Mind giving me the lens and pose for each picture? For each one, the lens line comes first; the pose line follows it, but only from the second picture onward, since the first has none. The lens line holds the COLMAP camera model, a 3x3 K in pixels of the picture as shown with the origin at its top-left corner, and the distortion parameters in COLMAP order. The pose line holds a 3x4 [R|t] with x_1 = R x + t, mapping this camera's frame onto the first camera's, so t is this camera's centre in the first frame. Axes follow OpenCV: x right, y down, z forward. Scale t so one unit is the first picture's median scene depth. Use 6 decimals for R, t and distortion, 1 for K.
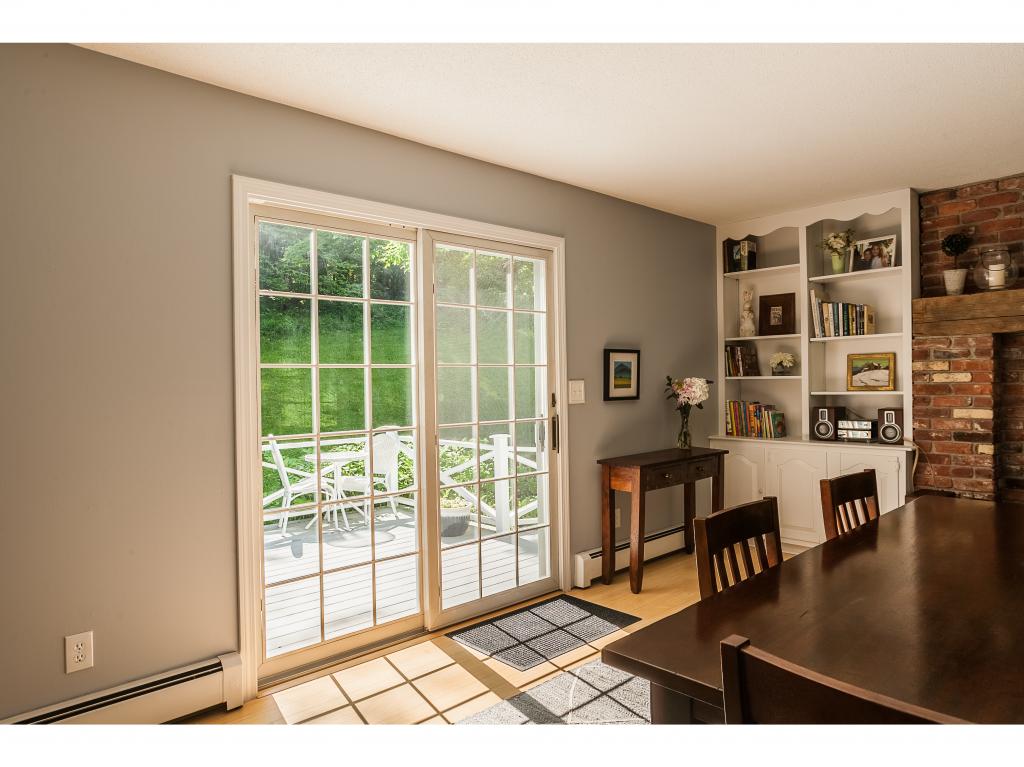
lens RADIAL K [[659.9, 0, 513.6], [0, 659.9, 383.9], [0, 0, 1]] dist [-0.003196, 0.003120]
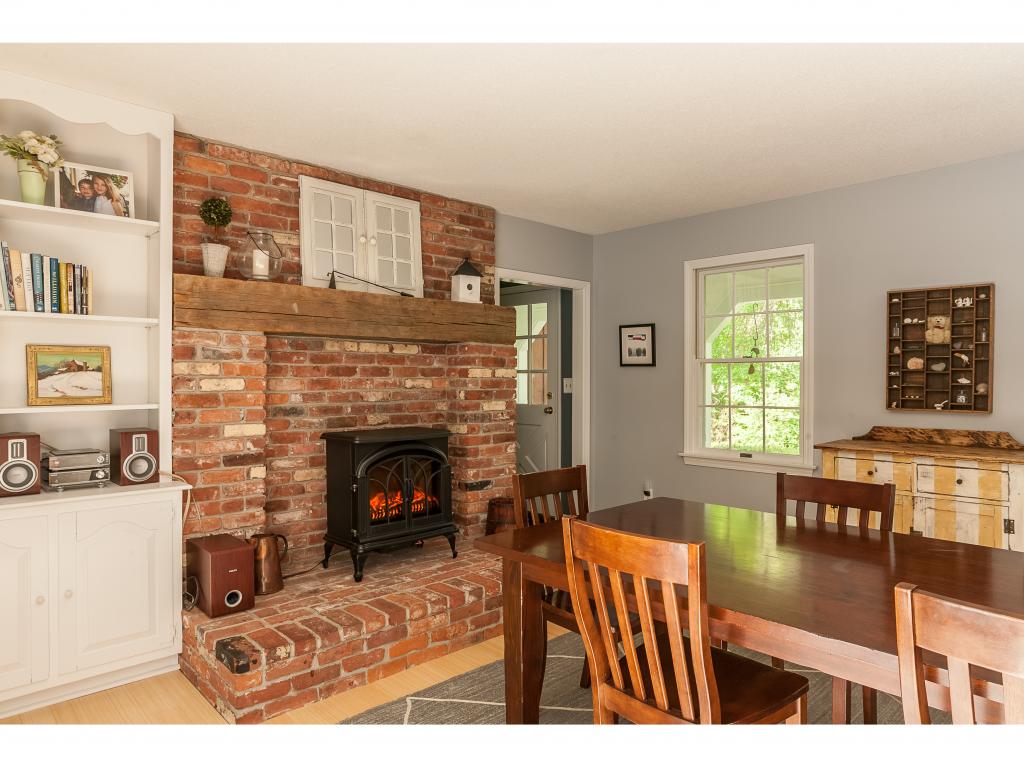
lens RADIAL K [[659.9, 0, 513.5], [0, 659.9, 382.5], [0, 0, 1]] dist [-0.003196, 0.003120]
pose [[-0.014443, 0.013498, 0.999805, -0.105453], [0.005716, 0.999894, -0.013417, 0.000123], [-0.999879, 0.005521, -0.014519, 0.657018]]
